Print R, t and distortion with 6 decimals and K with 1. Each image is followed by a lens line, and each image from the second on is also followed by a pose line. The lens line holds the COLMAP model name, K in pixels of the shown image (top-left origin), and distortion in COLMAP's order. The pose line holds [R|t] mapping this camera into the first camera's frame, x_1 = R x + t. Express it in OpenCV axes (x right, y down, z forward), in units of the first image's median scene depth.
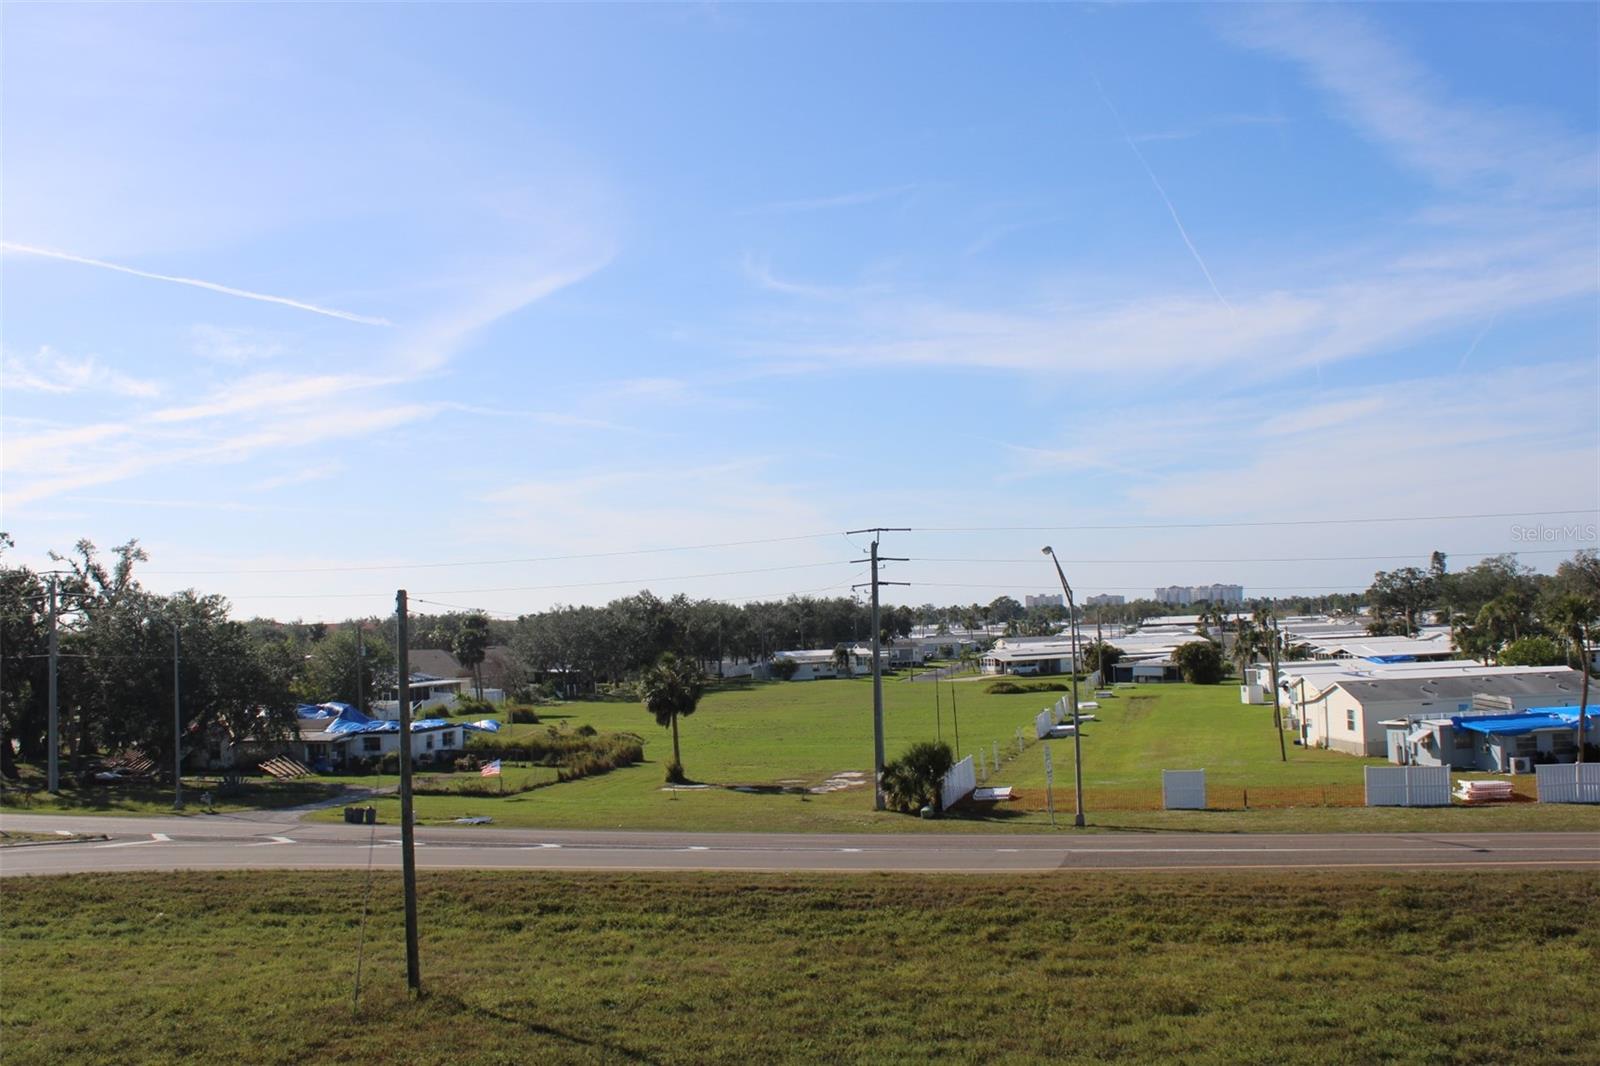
lens RADIAL K [[1628.9, 0, 798.4], [0, 1628.9, 504.1], [0, 0, 1]] dist [-0.135022, 0.152607]
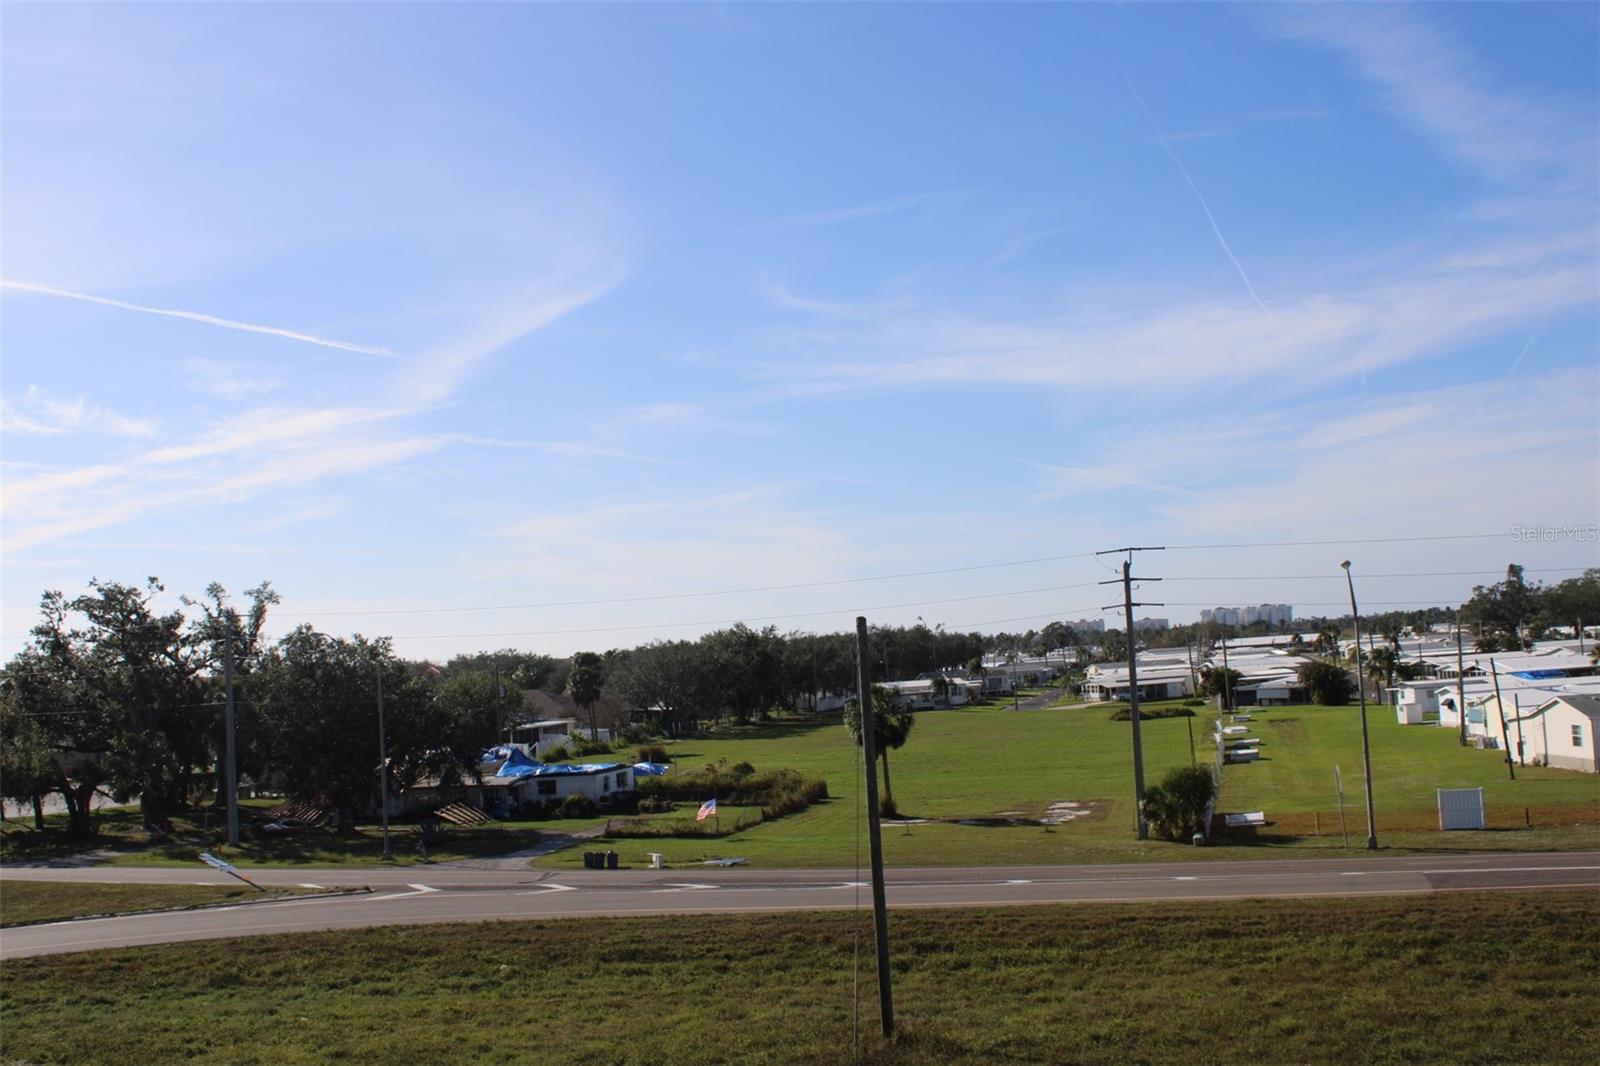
lens RADIAL K [[1696.2, 0, 796.3], [0, 1696.2, 529.6], [0, 0, 1]] dist [-0.116430, 0.111712]
pose [[0.999613, -0.024838, -0.012508, -0.085121], [0.024825, 0.999691, -0.001214, 0.000260], [0.012534, 0.000904, 0.999921, -0.003421]]
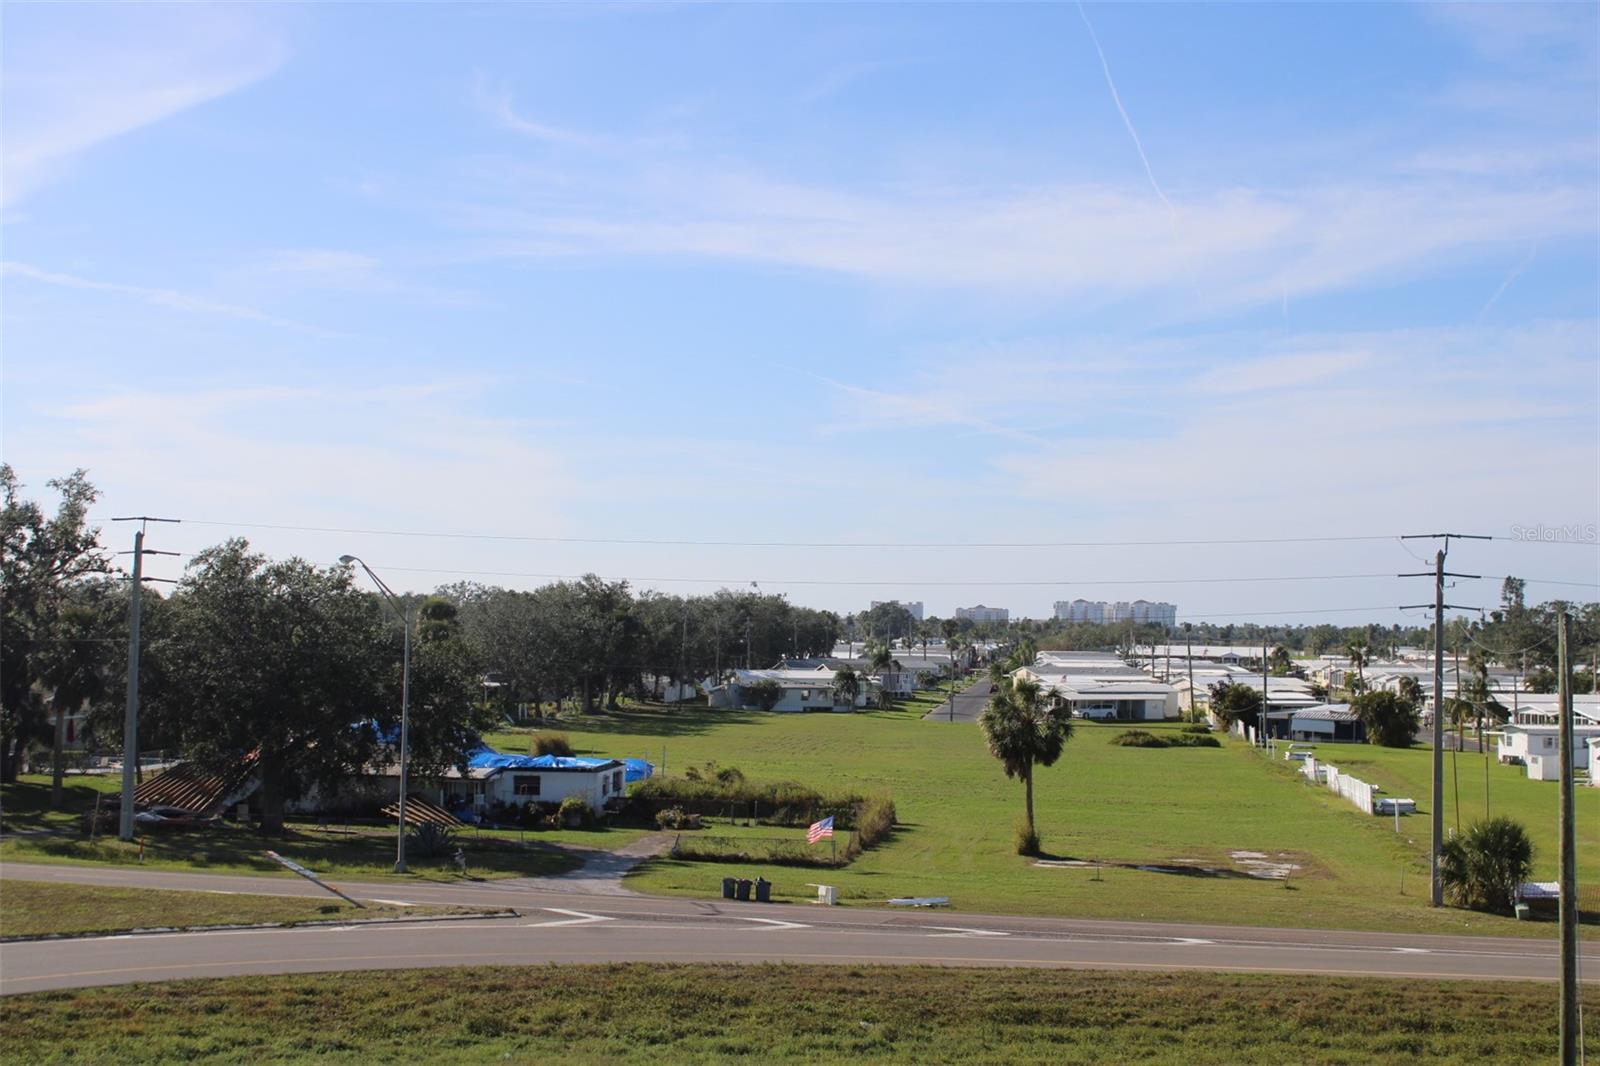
lens RADIAL K [[2344.2, 0, 800.0], [0, 2344.2, 533.0], [0, 0, 1]] dist [-0.017994, -0.033082]
pose [[0.990753, 0.058363, 0.122487, -0.237609], [-0.062347, 0.997635, 0.028949, 0.001221], [-0.120508, -0.036318, 0.992048, -0.024735]]
